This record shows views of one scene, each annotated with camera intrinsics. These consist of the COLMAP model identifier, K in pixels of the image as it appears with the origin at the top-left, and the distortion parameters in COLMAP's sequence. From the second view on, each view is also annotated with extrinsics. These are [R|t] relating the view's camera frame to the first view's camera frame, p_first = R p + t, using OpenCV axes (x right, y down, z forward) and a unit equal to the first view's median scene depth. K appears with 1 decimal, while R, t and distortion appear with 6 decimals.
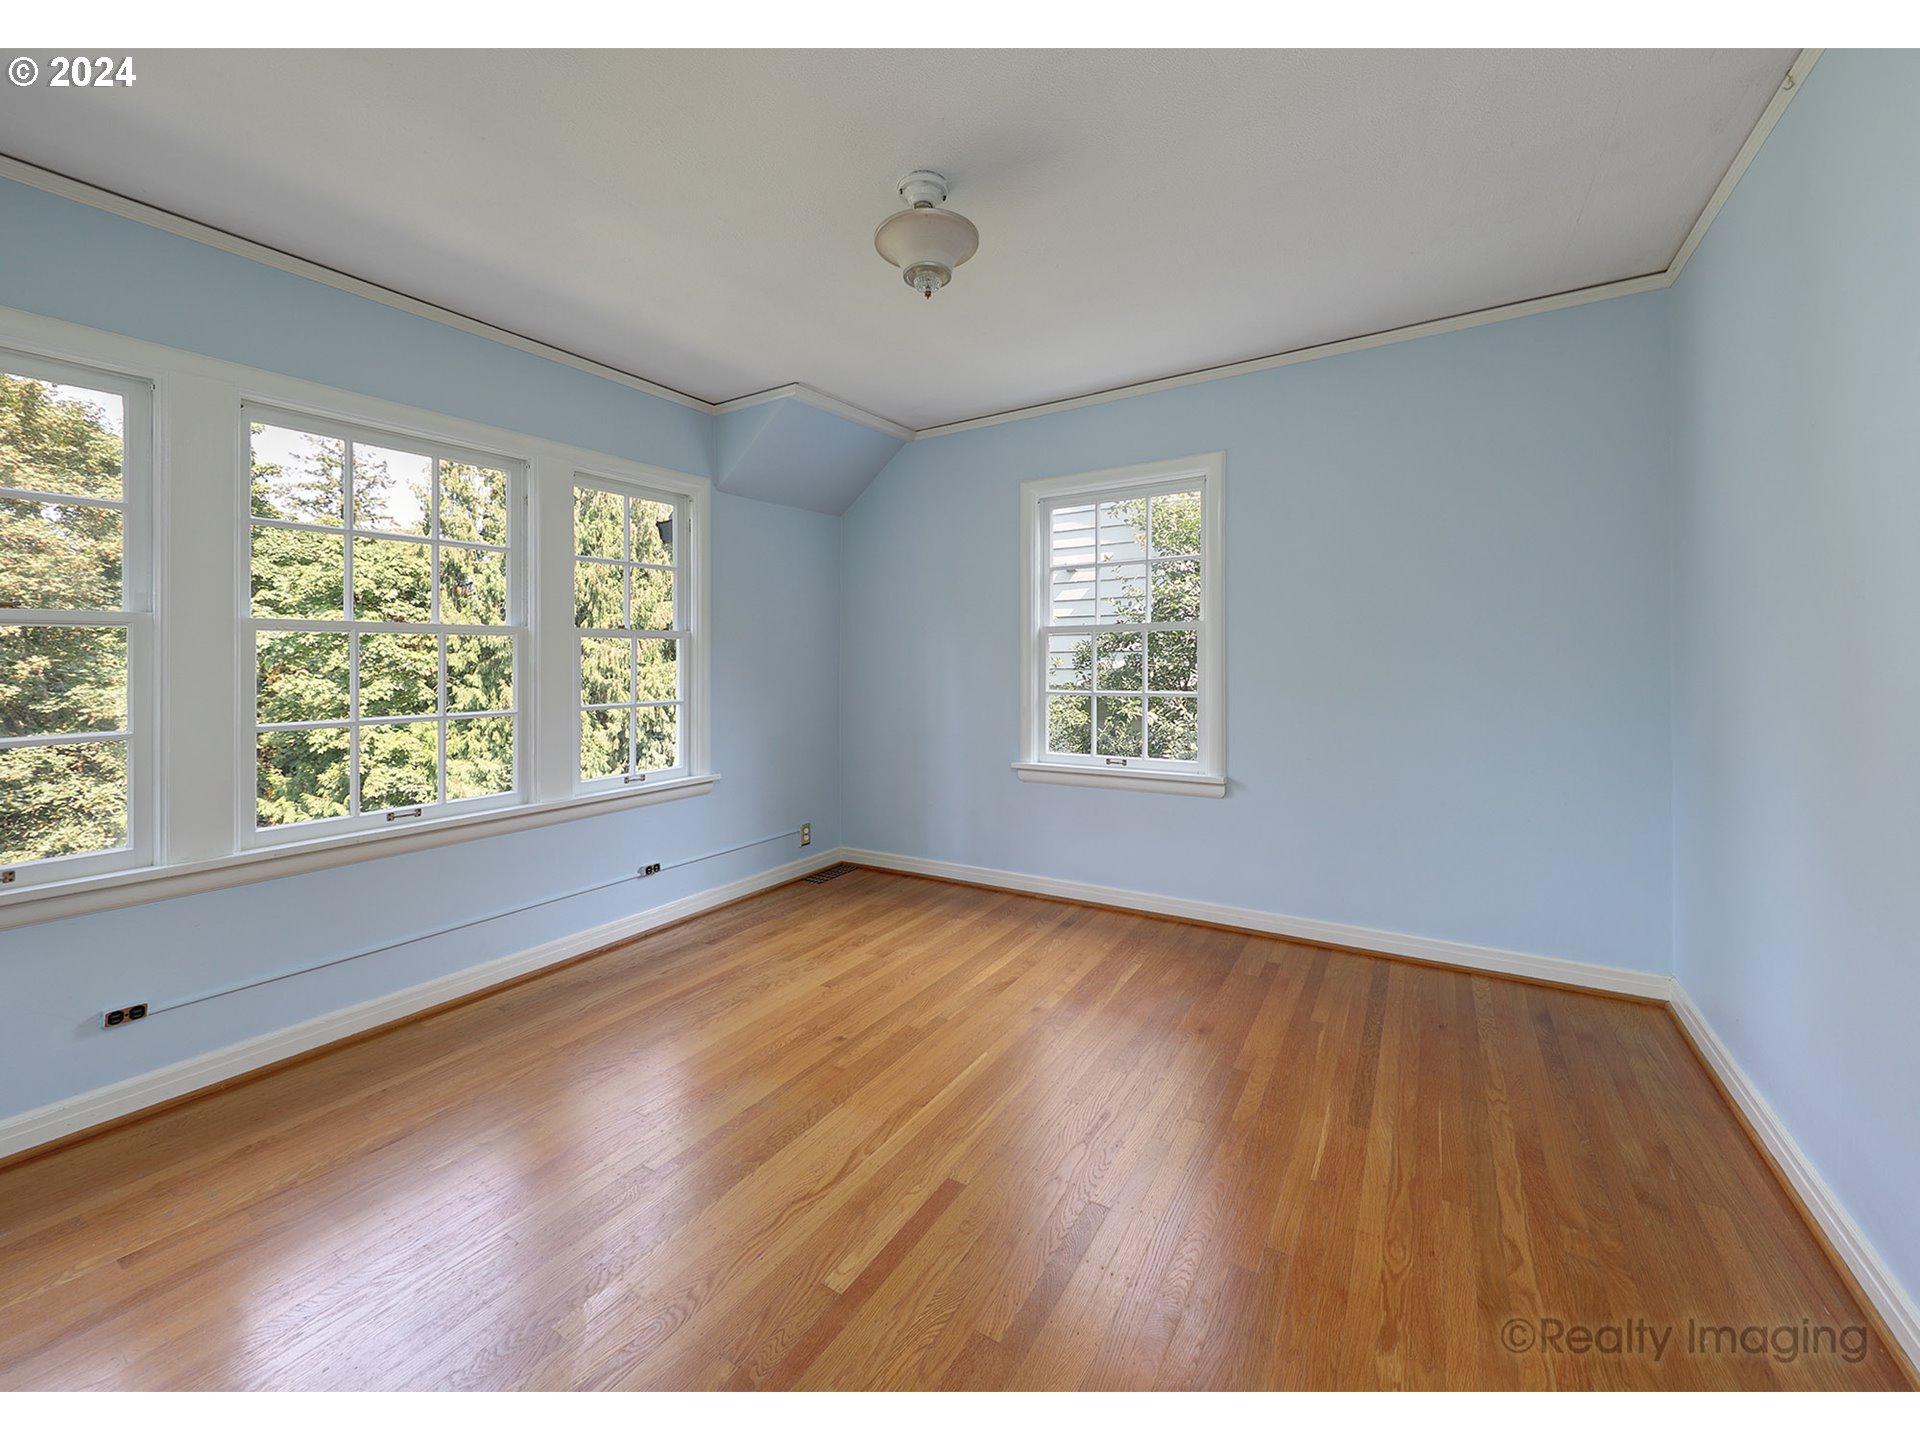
lens RADIAL K [[760.4, 0, 951.1], [0, 760.4, 673.4], [0, 0, 1]] dist [0.000926, -0.007555]
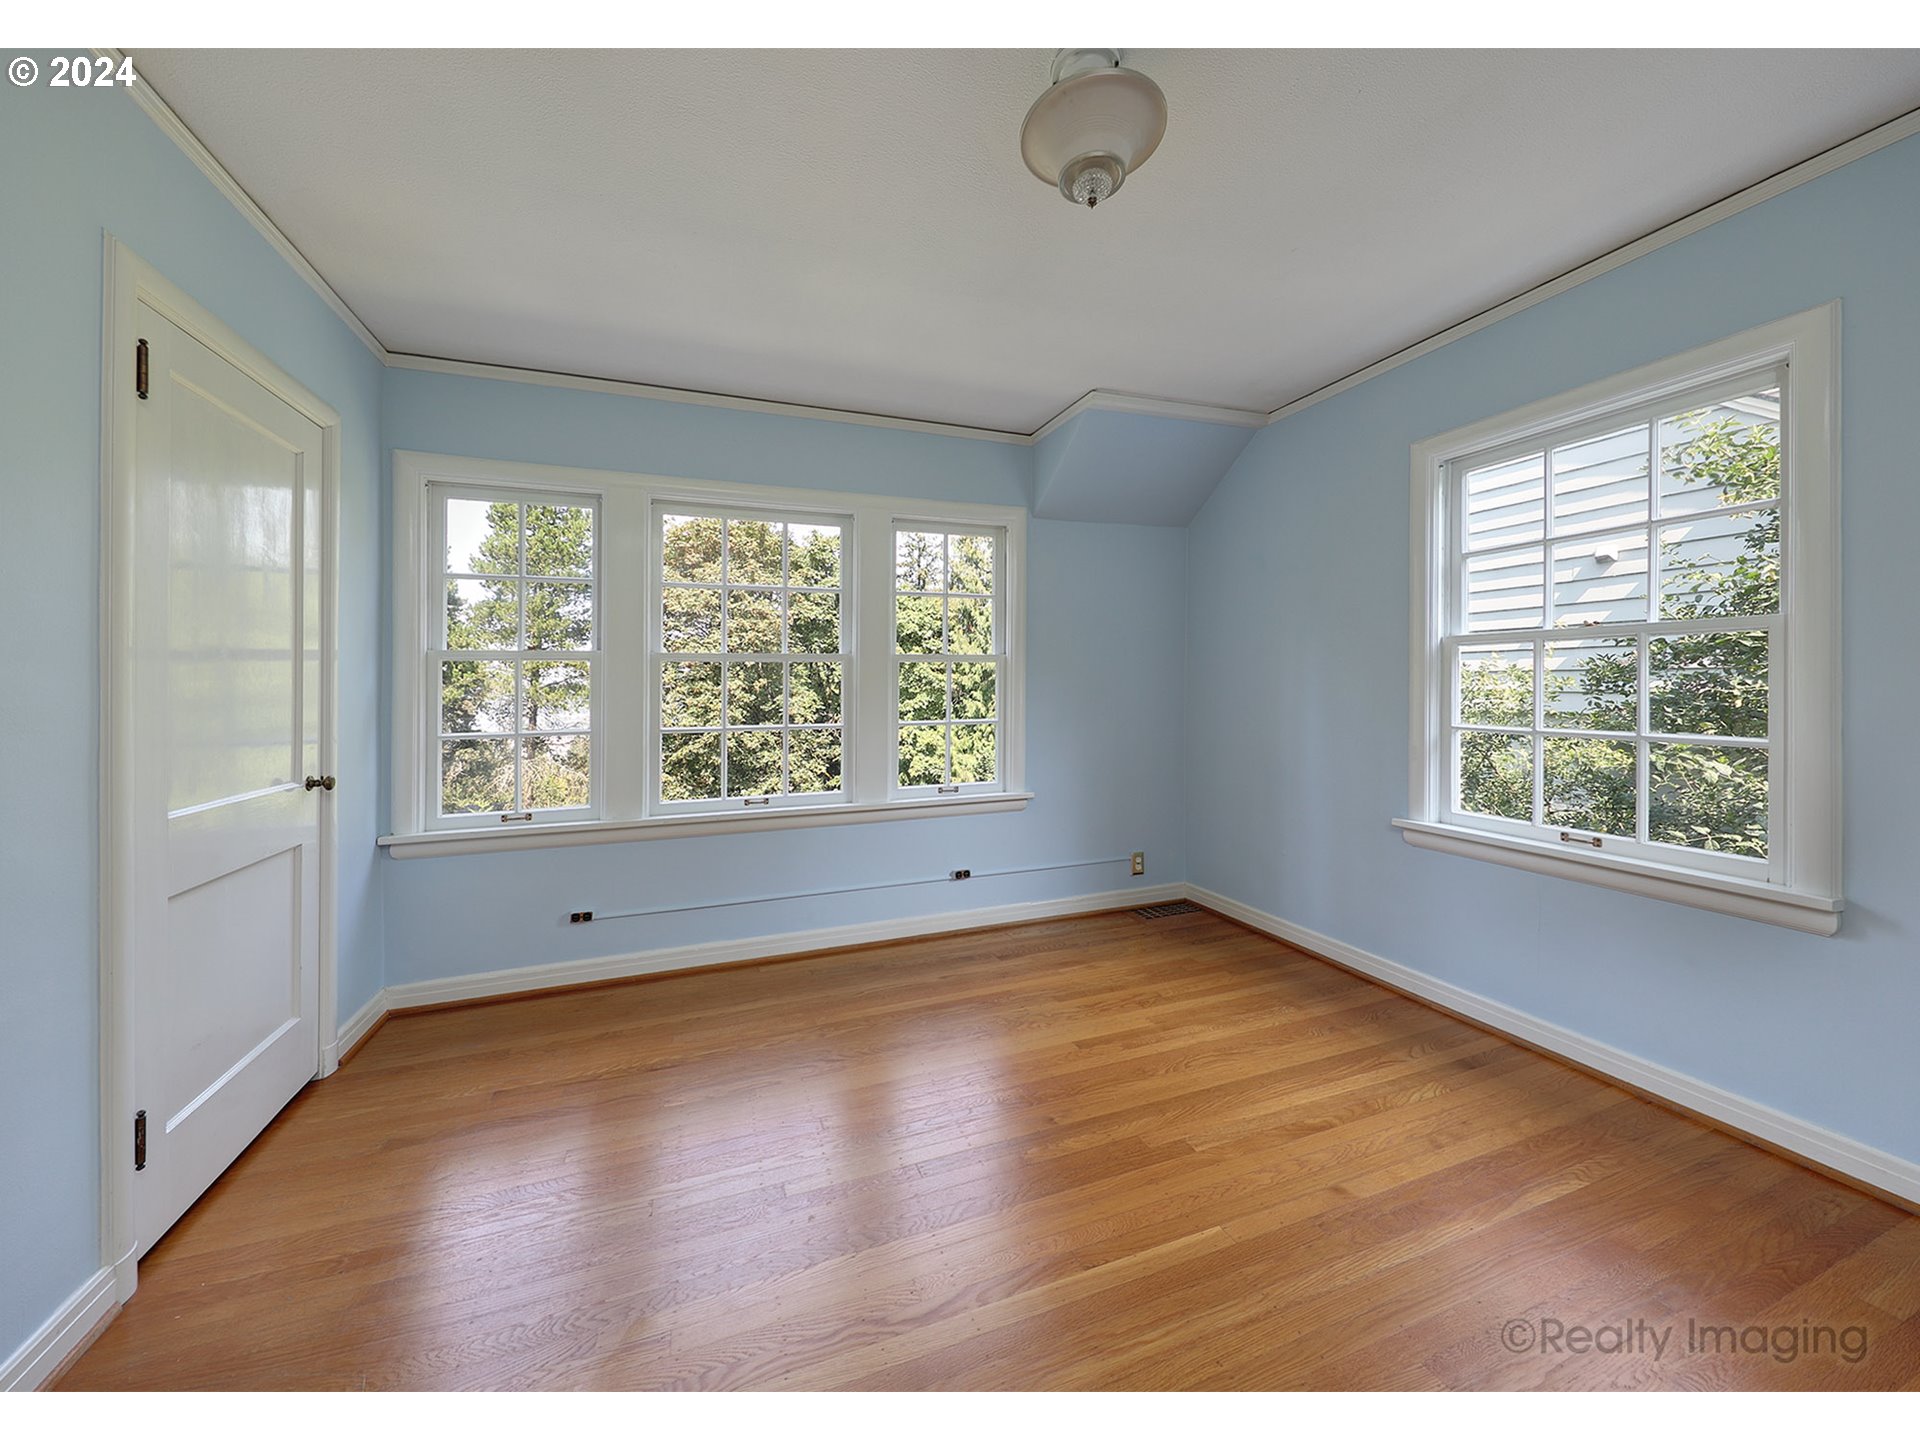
lens RADIAL K [[644.8, 0, 956.1], [0, 644.8, 686.7], [0, 0, 1]] dist [0.000562, -0.002741]
pose [[0.772609, 0.006402, -0.634850, 0.160553], [-0.010497, 0.999941, -0.002692, -0.007441], [0.634796, 0.008744, 0.772630, 0.245844]]
